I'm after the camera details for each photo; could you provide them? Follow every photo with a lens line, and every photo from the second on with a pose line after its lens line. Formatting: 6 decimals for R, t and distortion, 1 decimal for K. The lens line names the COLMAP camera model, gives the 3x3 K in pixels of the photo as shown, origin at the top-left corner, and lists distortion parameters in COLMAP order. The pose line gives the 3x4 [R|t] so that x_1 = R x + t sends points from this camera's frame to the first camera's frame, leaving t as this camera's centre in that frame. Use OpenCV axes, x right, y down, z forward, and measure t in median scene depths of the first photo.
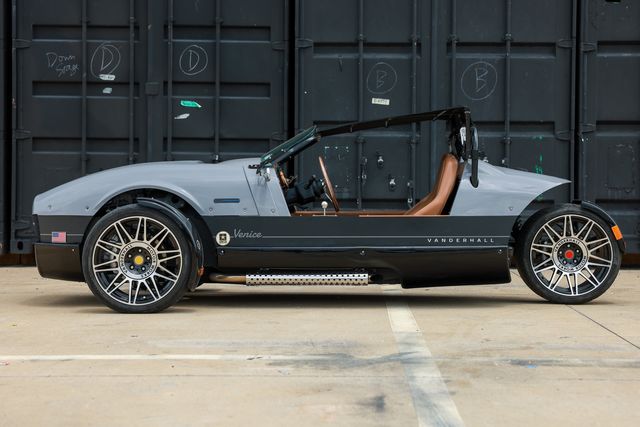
lens RADIAL K [[1323.4, 0, 331.9], [0, 1323.4, 212.6], [0, 0, 1]] dist [0.223518, -0.077446]
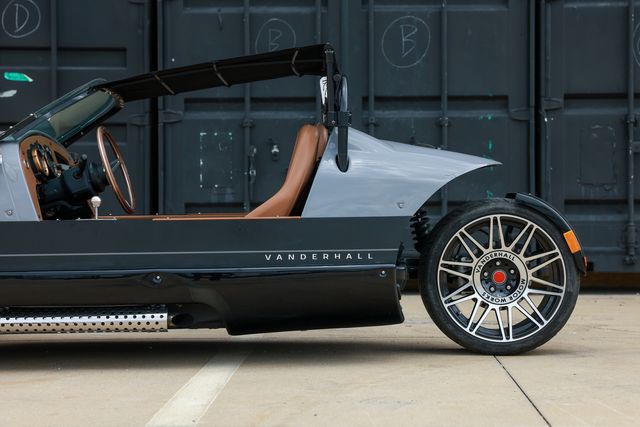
lens RADIAL K [[1323.4, 0, 331.9], [0, 1323.4, 212.6], [0, 0, 1]] dist [0.223518, -0.077446]
pose [[0.999907, -0.011387, -0.007546, 0.103666], [0.011281, 0.999840, -0.013907, 0.008566], [0.007703, 0.013821, 0.999875, 0.363406]]
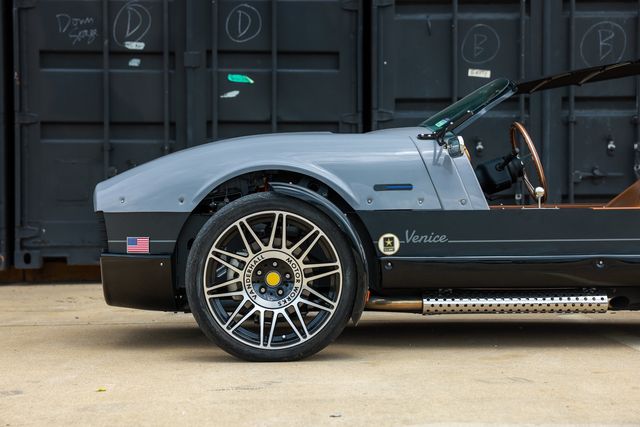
lens RADIAL K [[1217.5, 0, 319.9], [0, 1217.5, 228.7], [0, 0, 1]] dist [0.215234, 0.085333]
pose [[0.998418, -0.010515, 0.055233, -0.142357], [0.010315, 0.999939, 0.003907, 0.008549], [-0.055271, -0.003331, 0.998466, 0.374595]]
